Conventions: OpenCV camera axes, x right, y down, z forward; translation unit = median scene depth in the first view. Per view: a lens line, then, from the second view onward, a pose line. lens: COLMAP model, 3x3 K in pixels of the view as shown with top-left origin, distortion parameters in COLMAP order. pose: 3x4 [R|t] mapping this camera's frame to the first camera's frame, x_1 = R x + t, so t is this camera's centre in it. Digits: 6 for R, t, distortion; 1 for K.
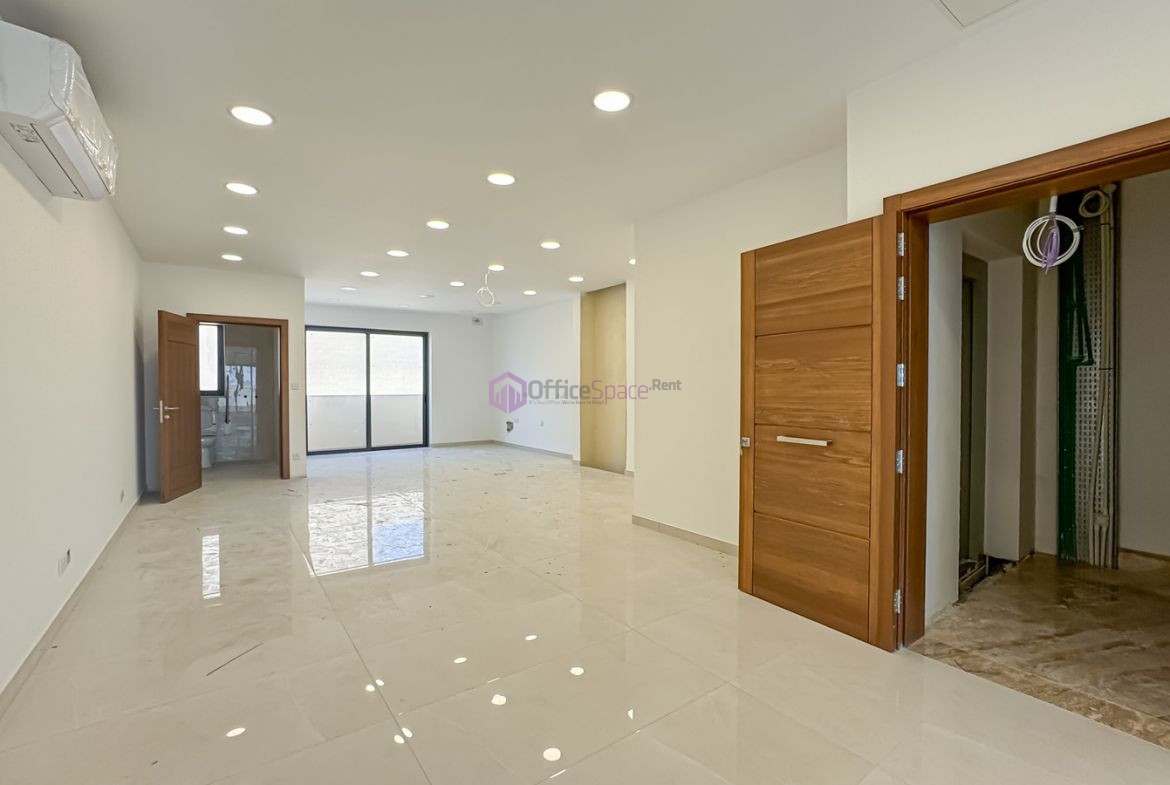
lens RADIAL K [[516.9, 0, 588.1], [0, 516.9, 393.9], [0, 0, 1]] dist [-0.000123, 0.000519]
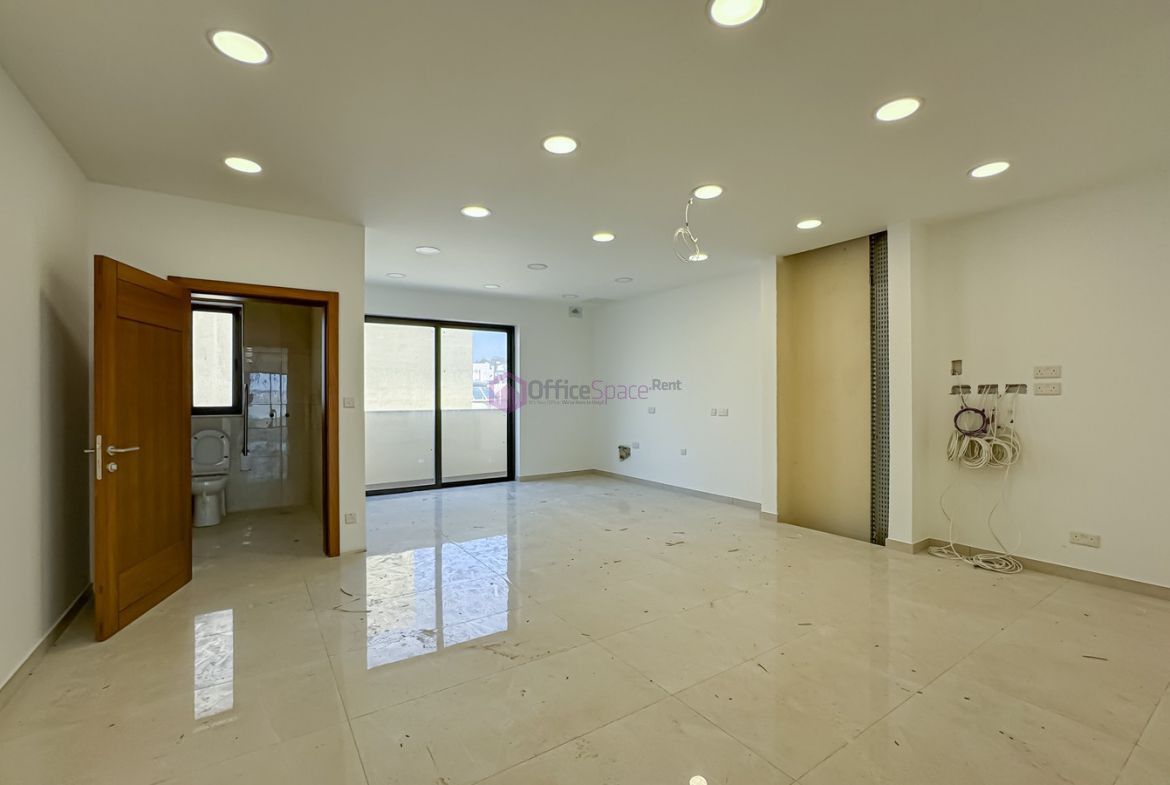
lens RADIAL K [[512.5, 0, 595.3], [0, 512.5, 392.8], [0, 0, 1]] dist [-0.000088, 0.000660]
pose [[0.999572, -0.003221, -0.029090, -0.224536], [0.002660, 0.999810, -0.019306, -0.011267], [0.029147, 0.019220, 0.999390, 0.349246]]
